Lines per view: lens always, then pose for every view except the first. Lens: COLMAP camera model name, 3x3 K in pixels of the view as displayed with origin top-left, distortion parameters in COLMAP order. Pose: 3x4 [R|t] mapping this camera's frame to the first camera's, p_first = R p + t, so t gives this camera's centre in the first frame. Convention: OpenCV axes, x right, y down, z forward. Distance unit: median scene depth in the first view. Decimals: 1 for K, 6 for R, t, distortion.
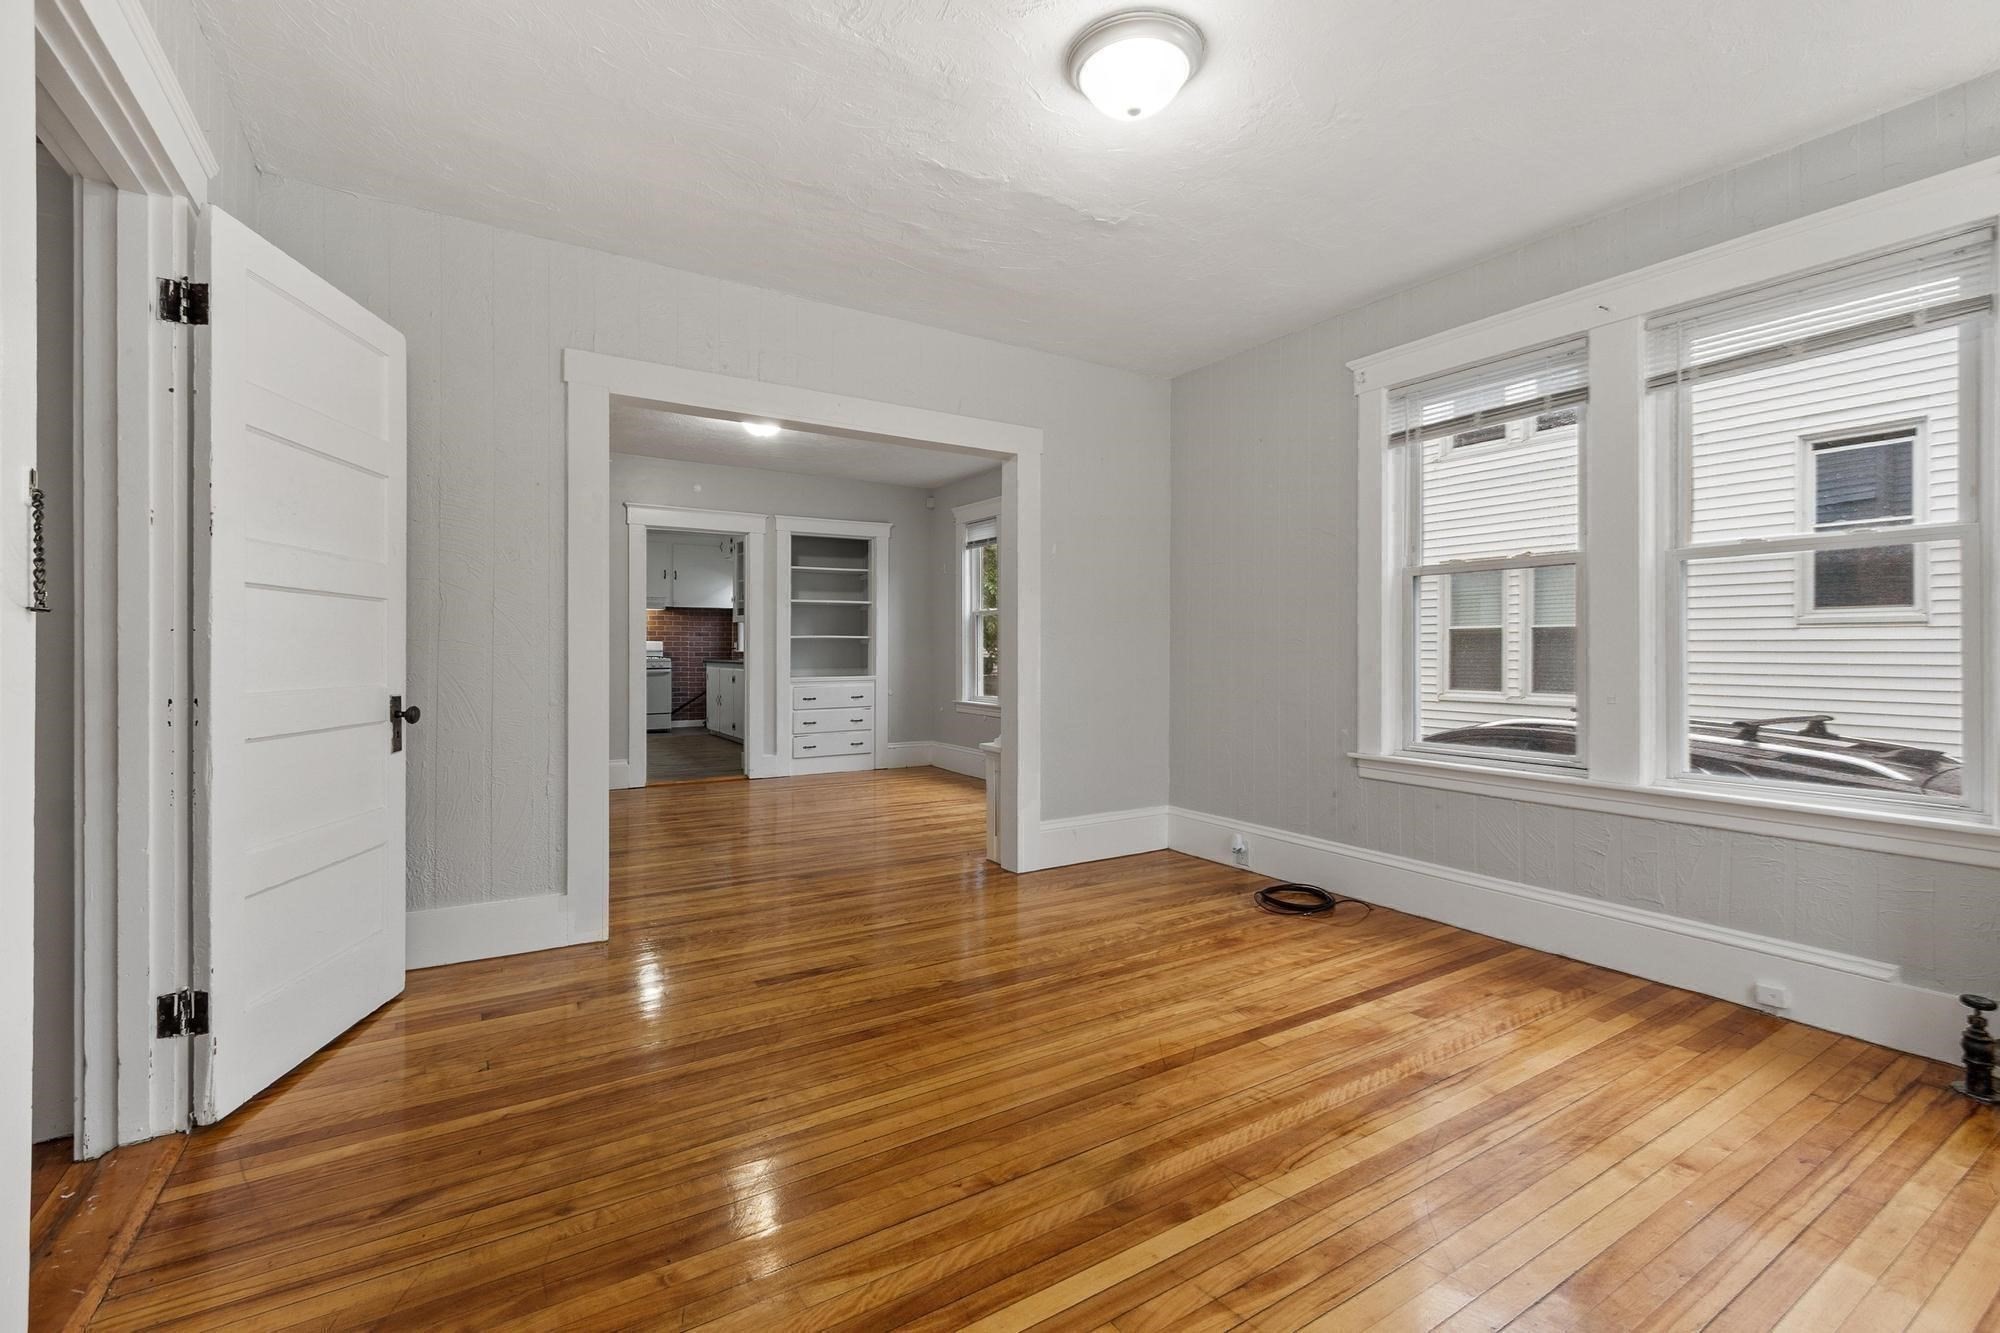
lens RADIAL K [[900.7, 0, 980.1], [0, 900.7, 645.8], [0, 0, 1]] dist [0.000280, -0.000911]
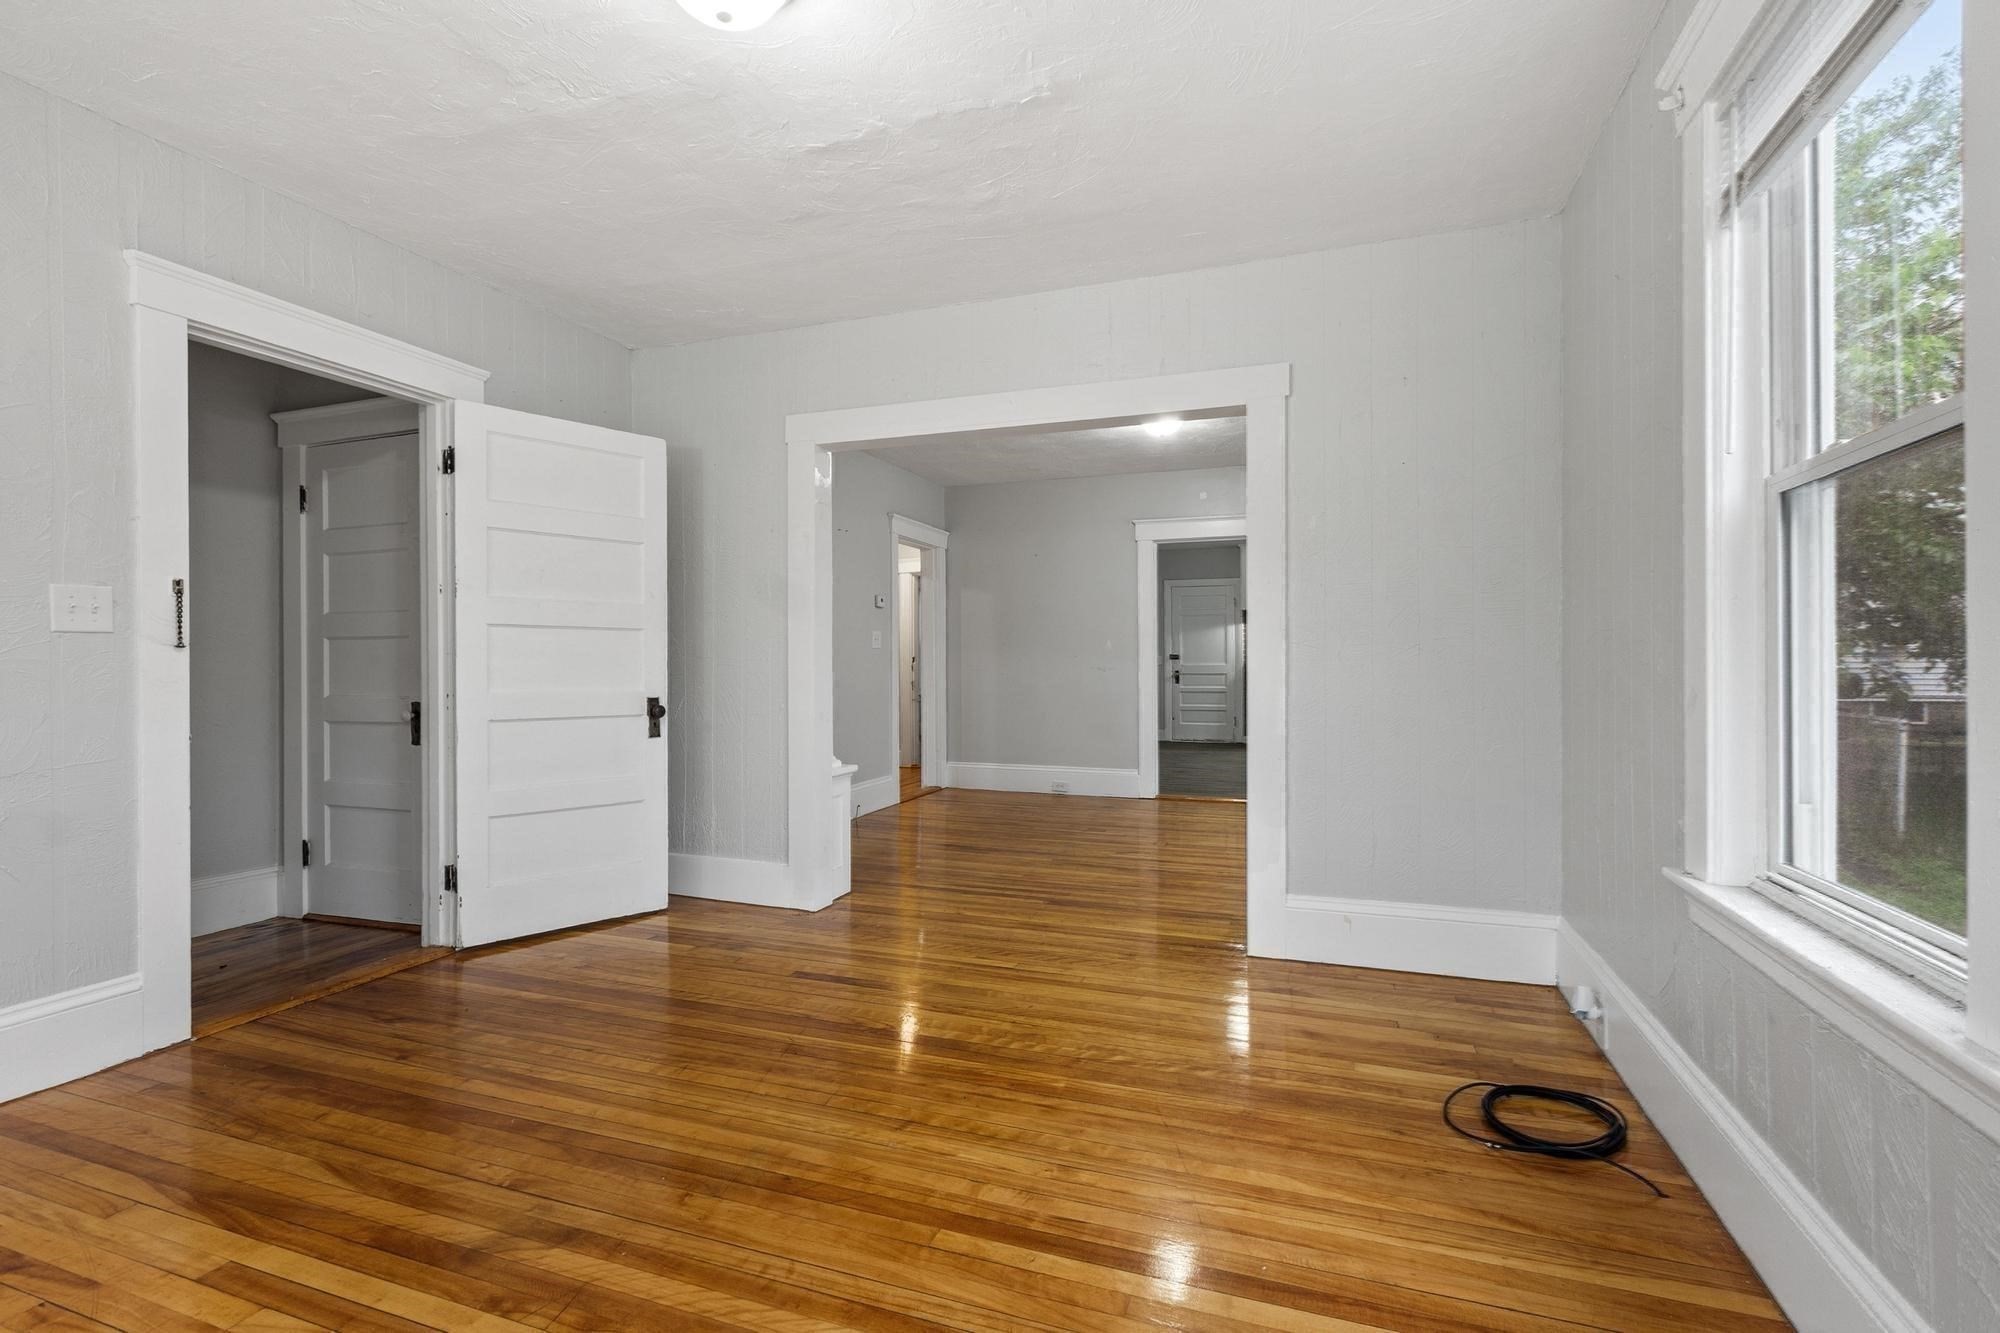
lens RADIAL K [[900.7, 0, 971.0], [0, 900.7, 668.6], [0, 0, 1]] dist [0.000280, -0.000911]
pose [[0.608344, 0.000612, -0.793673, 0.742894], [0.007557, 0.999950, 0.006564, 0.003997], [0.793638, -0.009991, 0.608309, 0.516708]]
